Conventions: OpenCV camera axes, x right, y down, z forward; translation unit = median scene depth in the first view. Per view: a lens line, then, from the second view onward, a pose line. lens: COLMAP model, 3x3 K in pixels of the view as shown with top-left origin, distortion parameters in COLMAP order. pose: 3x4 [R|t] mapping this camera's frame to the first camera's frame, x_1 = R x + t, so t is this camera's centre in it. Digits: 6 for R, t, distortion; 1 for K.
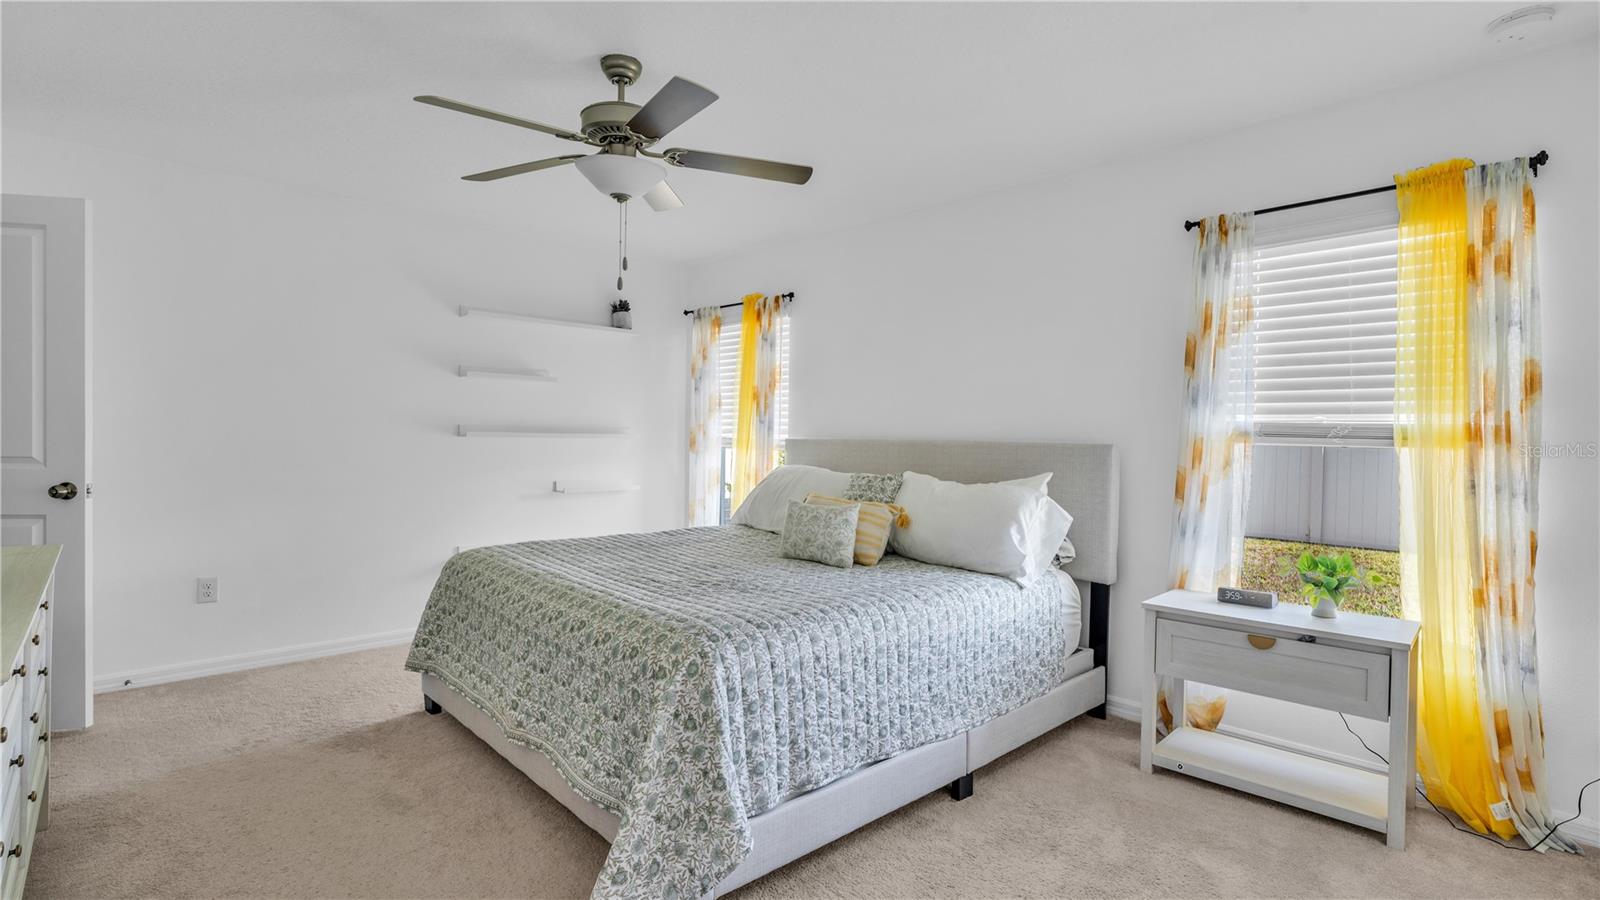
lens RADIAL K [[750.0, 0, 799.3], [0, 750.0, 438.5], [0, 0, 1]] dist [-0.021105, 0.009938]
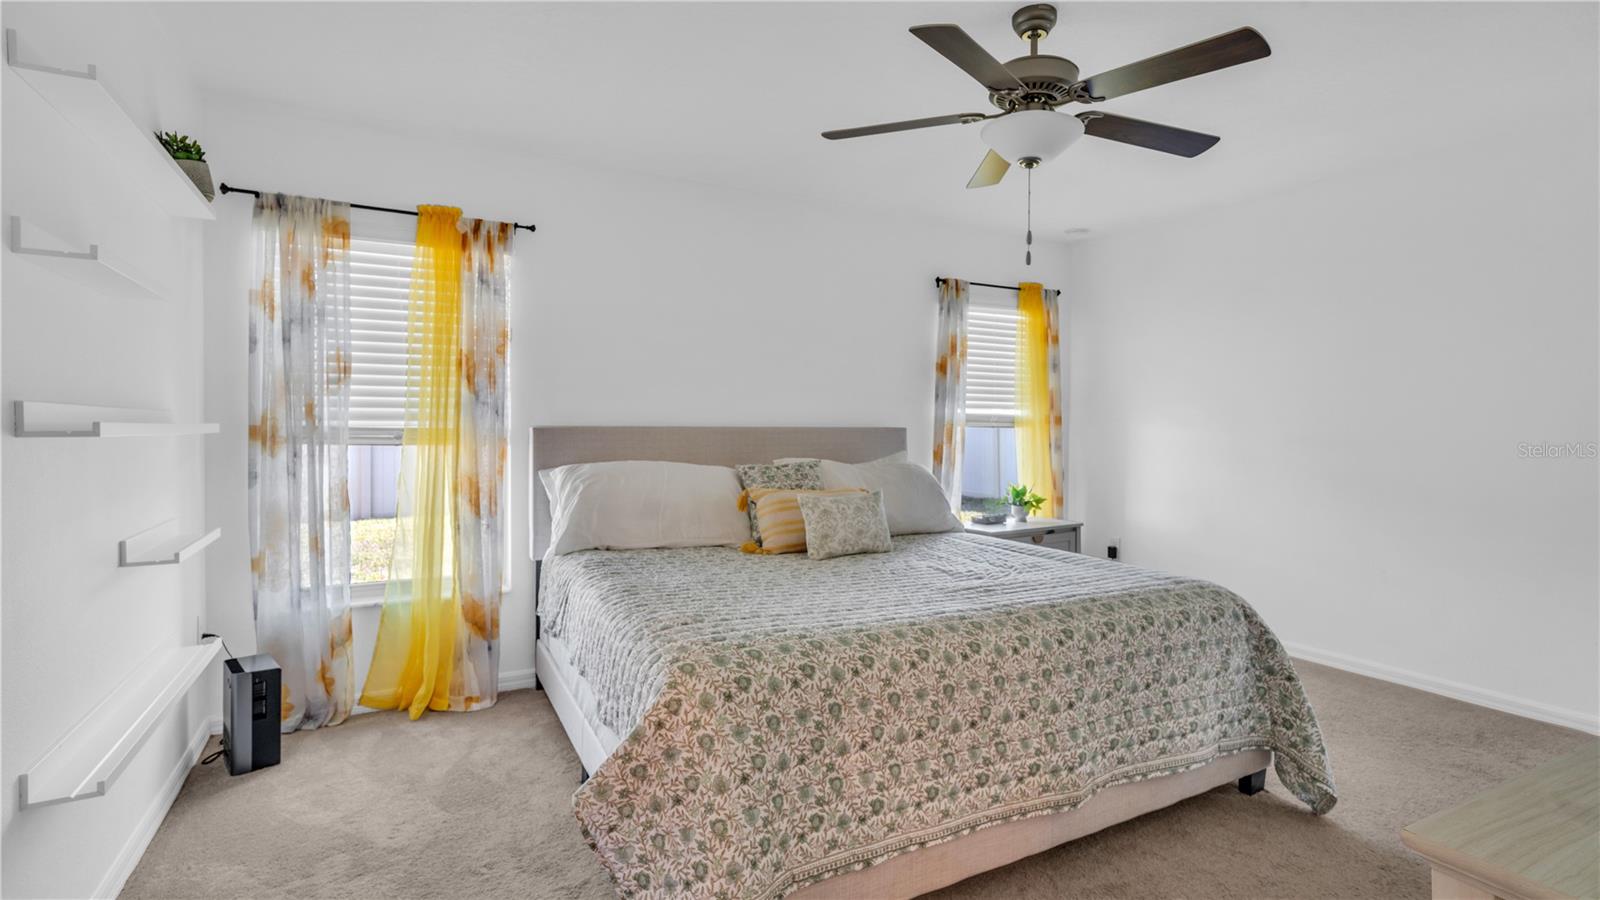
lens RADIAL K [[750.0, 0, 799.3], [0, 750.0, 438.5], [0, 0, 1]] dist [-0.021105, 0.009938]
pose [[0.263163, -0.029044, 0.964314, -0.952096], [0.002504, 0.999564, 0.029422, -0.014603], [-0.964748, -0.005328, 0.263121, 0.830285]]
